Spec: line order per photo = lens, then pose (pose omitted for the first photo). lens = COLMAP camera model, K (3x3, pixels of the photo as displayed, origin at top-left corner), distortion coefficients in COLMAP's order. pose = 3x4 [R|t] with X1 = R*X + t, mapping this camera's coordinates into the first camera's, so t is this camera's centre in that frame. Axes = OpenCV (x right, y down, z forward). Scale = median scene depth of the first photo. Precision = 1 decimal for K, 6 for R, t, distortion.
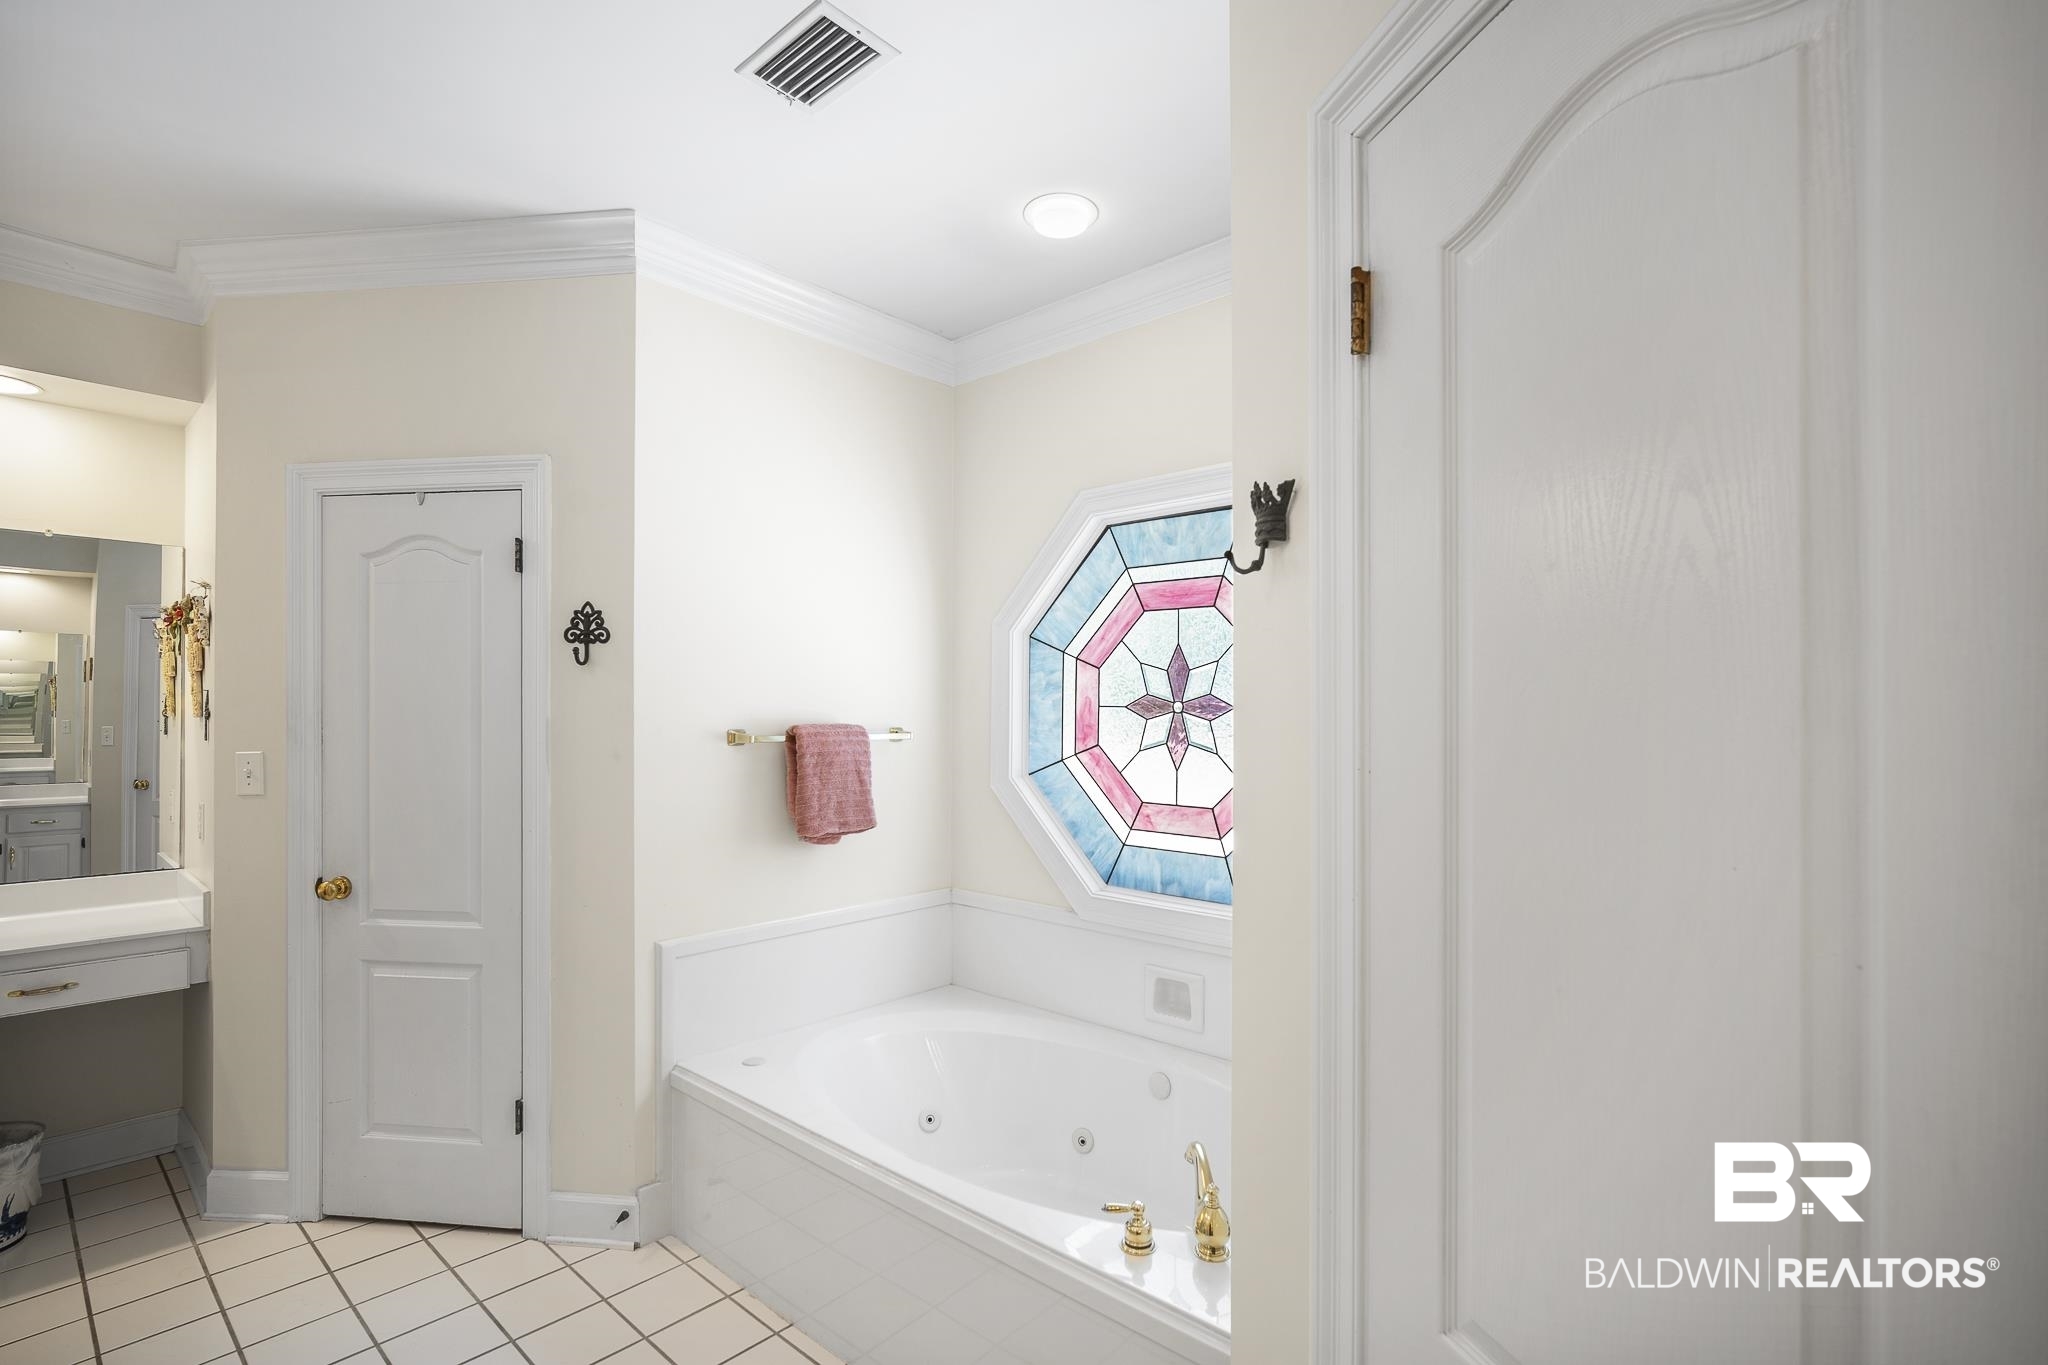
lens RADIAL K [[907.1, 0, 998.4], [0, 907.1, 705.8], [0, 0, 1]] dist [-0.001852, 0.000939]
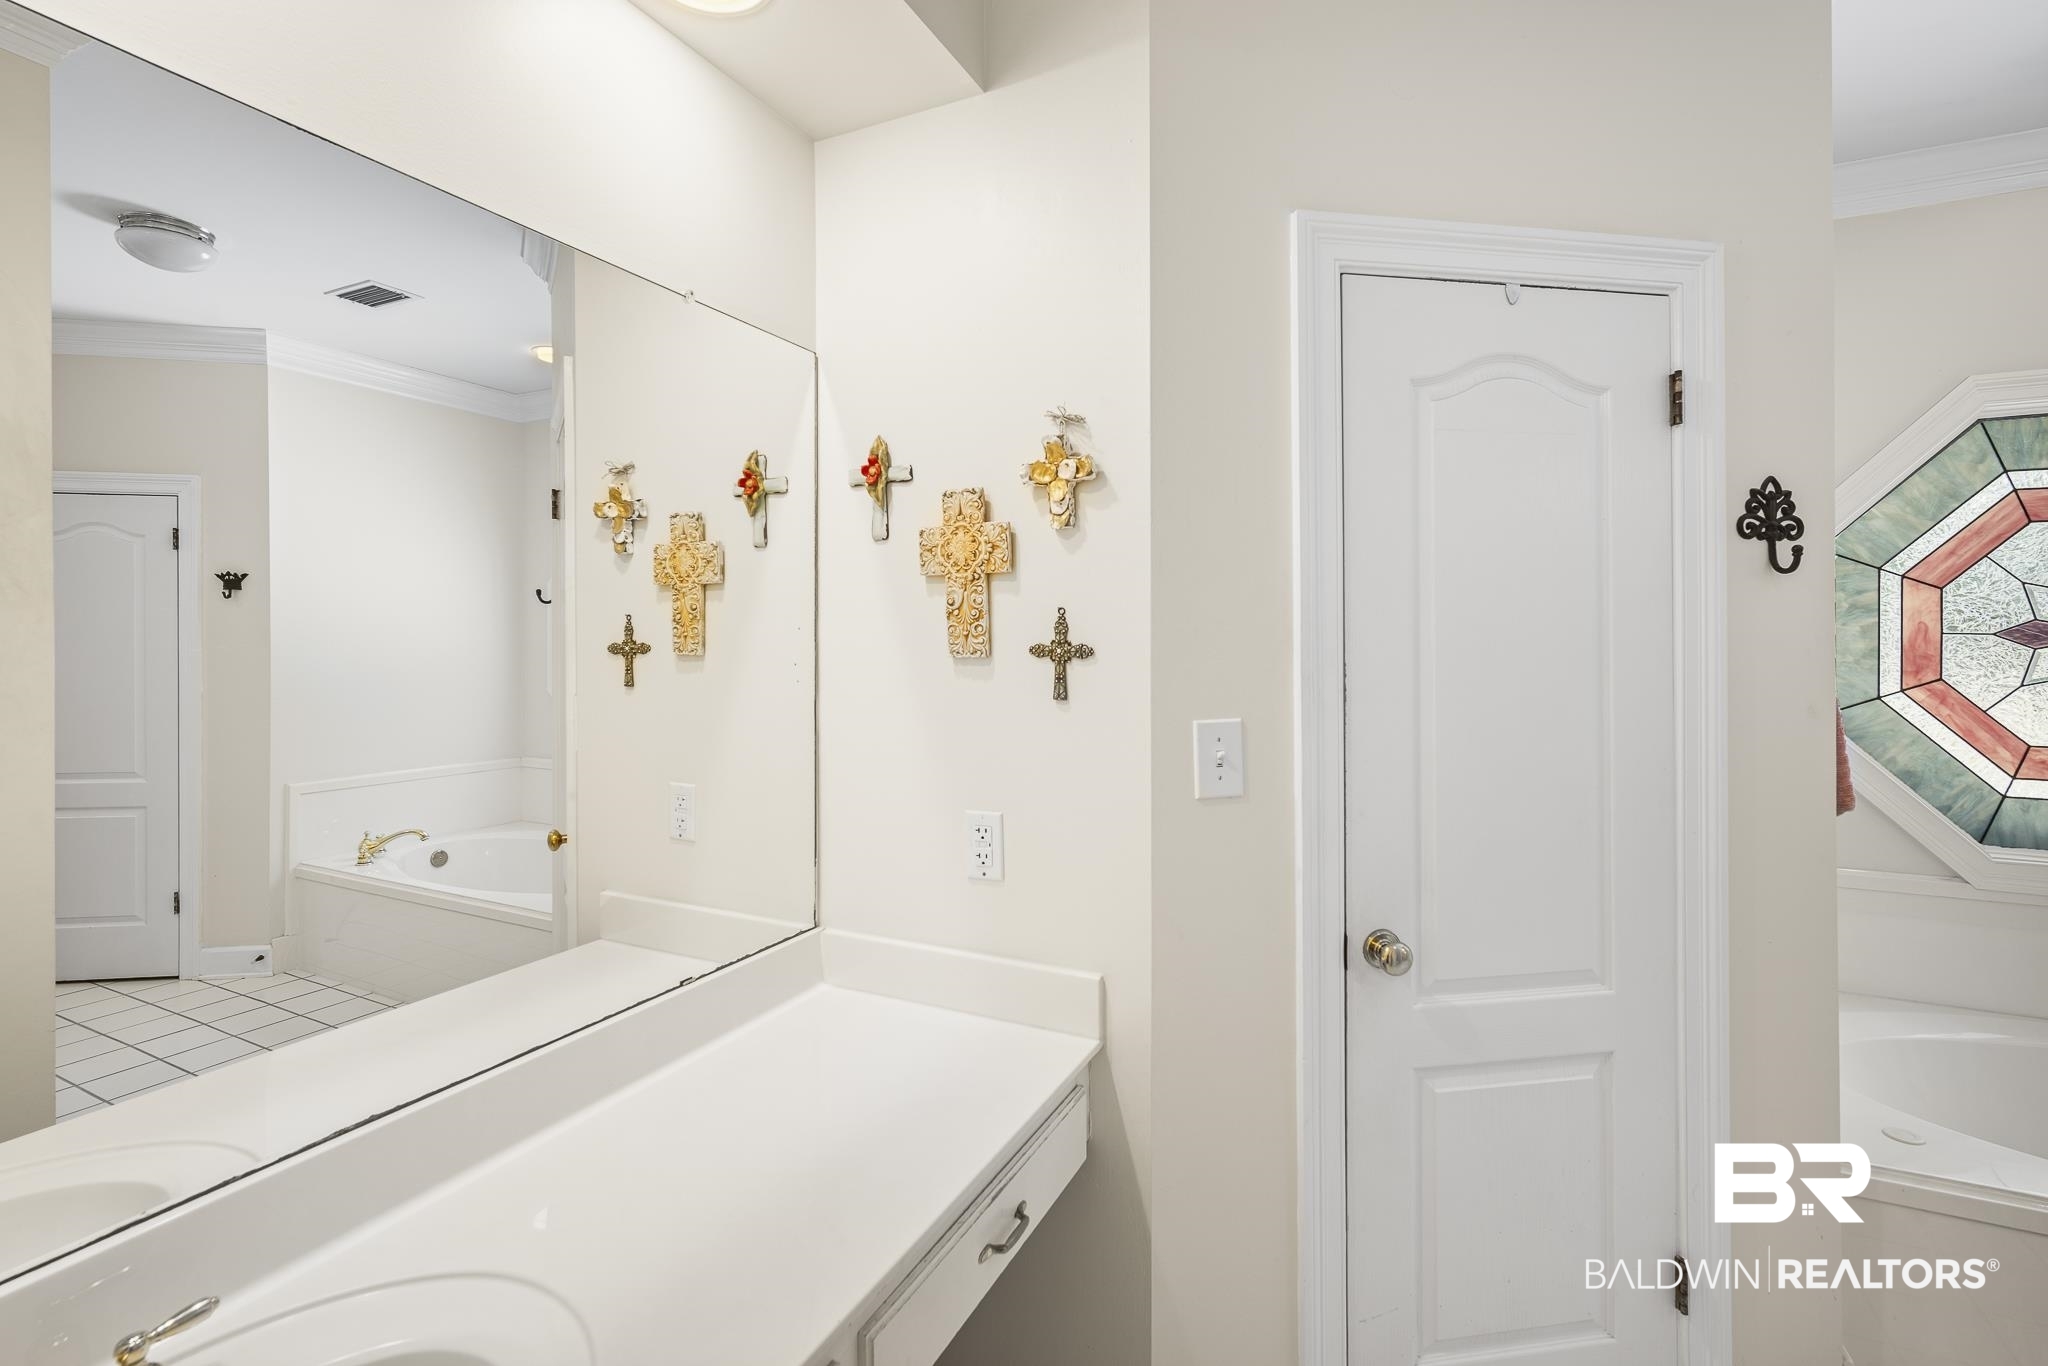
lens RADIAL K [[907.1, 0, 1030.3], [0, 907.1, 629.7], [0, 0, 1]] dist [-0.001852, 0.000939]
pose [[0.959292, -0.001103, 0.282413, -0.980544], [0.000675, 0.999998, 0.001612, -0.005009], [-0.282414, -0.001356, 0.959292, 0.447245]]
